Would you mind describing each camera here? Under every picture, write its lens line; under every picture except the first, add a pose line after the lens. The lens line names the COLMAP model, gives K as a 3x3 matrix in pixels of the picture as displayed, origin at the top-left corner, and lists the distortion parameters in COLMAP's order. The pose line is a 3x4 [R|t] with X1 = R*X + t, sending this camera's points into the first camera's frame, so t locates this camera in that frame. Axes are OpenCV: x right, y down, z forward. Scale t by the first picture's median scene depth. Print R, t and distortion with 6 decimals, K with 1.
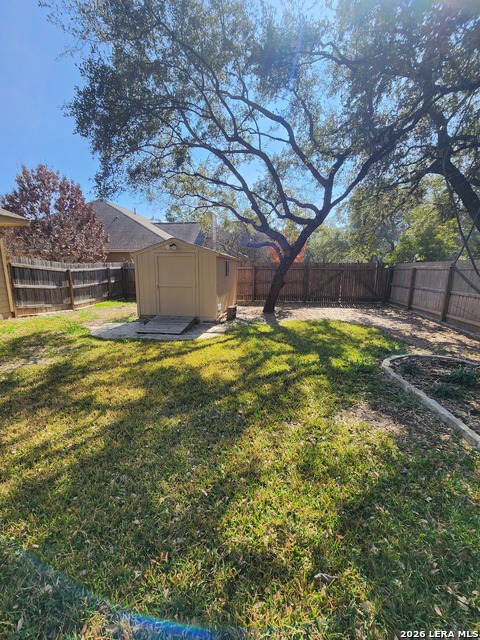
lens RADIAL K [[263.2, 0, 236.8], [0, 263.2, 318.4], [0, 0, 1]] dist [0.000272, 0.000867]
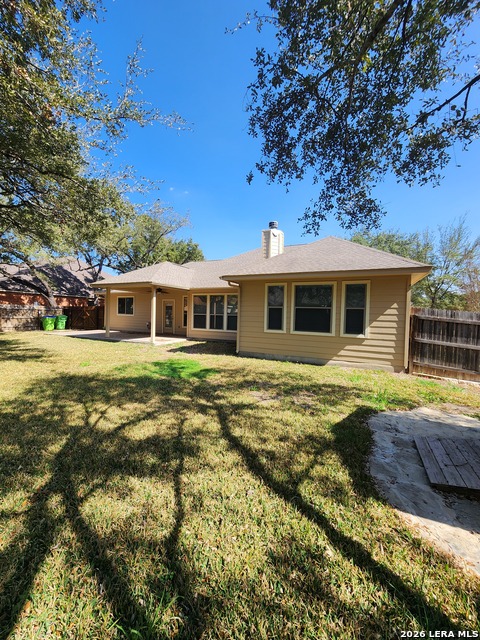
lens RADIAL K [[263.2, 0, 235.3], [0, 263.2, 319.1], [0, 0, 1]] dist [0.000272, 0.000867]
pose [[-0.294713, -0.000144, -0.955586, 0.344044], [-0.201861, 0.977443, 0.062109, -0.207910], [0.934021, 0.211200, -0.288094, 1.108401]]
